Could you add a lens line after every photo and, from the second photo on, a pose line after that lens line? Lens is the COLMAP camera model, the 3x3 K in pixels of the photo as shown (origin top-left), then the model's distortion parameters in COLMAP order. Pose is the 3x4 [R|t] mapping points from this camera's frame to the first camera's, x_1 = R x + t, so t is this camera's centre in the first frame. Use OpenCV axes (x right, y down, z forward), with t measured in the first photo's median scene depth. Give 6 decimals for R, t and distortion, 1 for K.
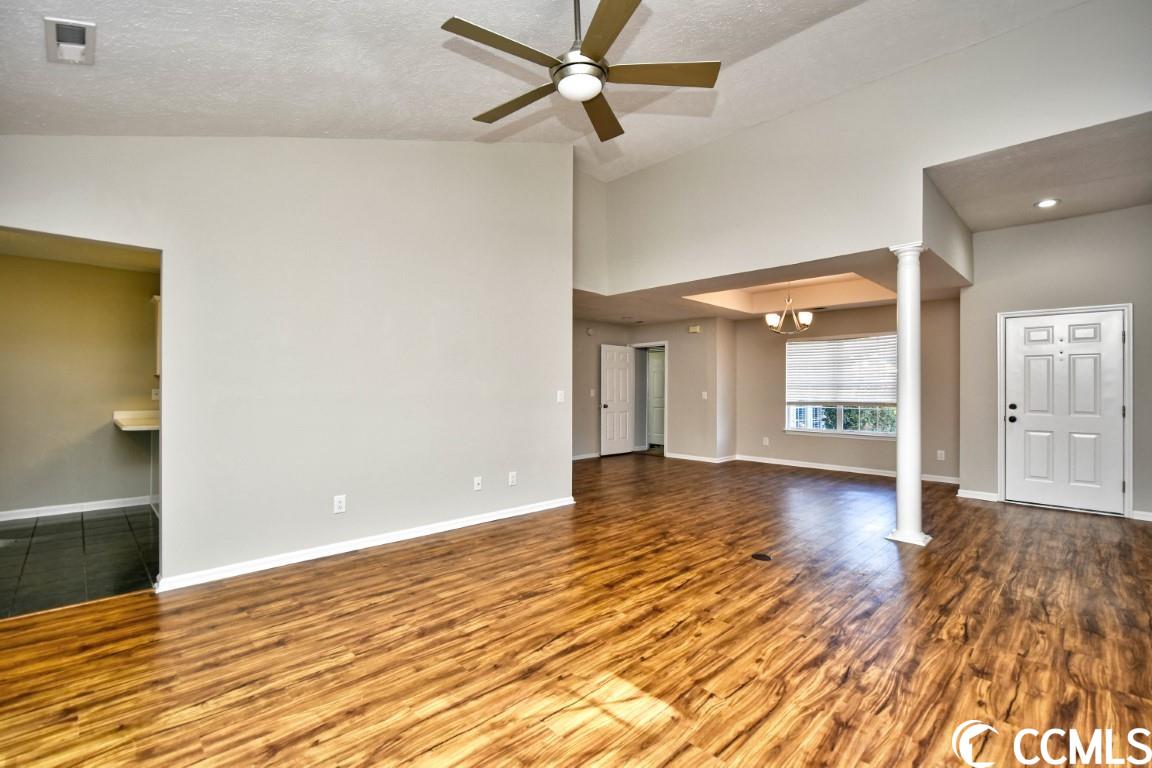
lens RADIAL K [[516.4, 0, 576.0], [0, 516.4, 384.0], [0, 0, 1]] dist [0.001668, -0.000388]
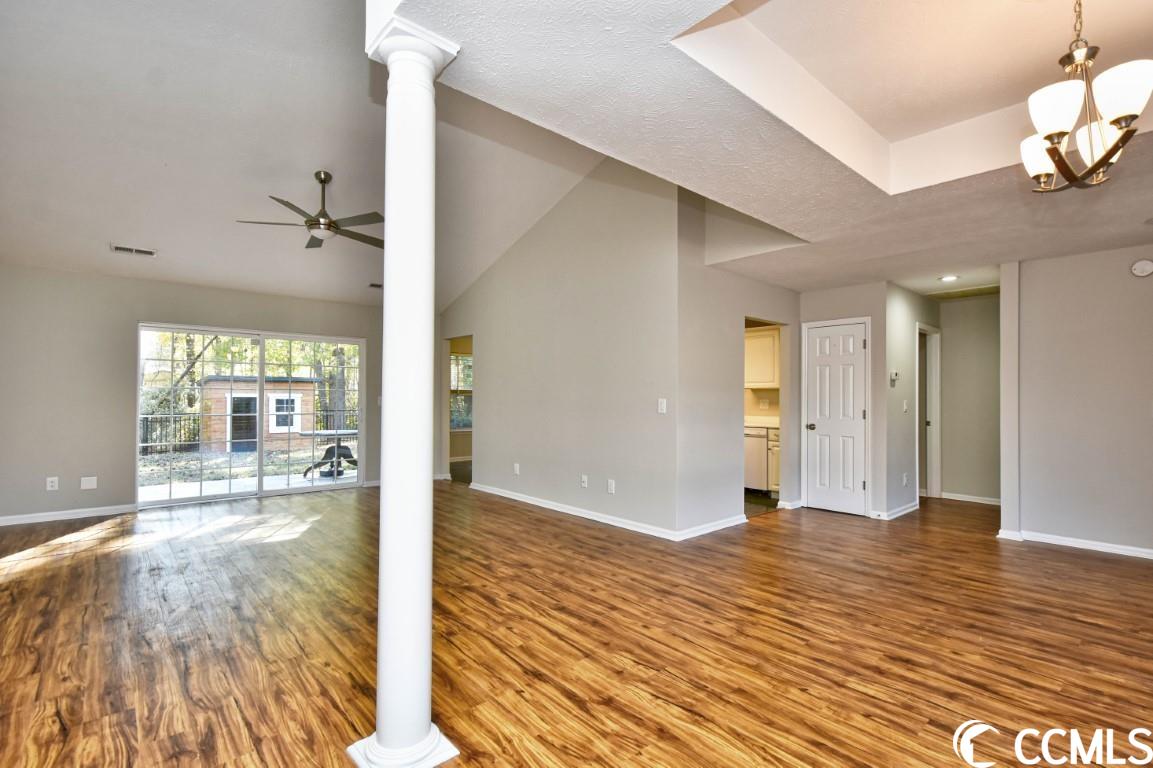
lens RADIAL K [[527.8, 0, 567.7], [0, 527.8, 385.7], [0, 0, 1]] dist [0.002647, 0.000307]
pose [[-0.068463, -0.026859, -0.997292, 1.543931], [0.001005, 0.999635, -0.026991, 0.028276], [0.997653, -0.002850, -0.068411, 1.686929]]
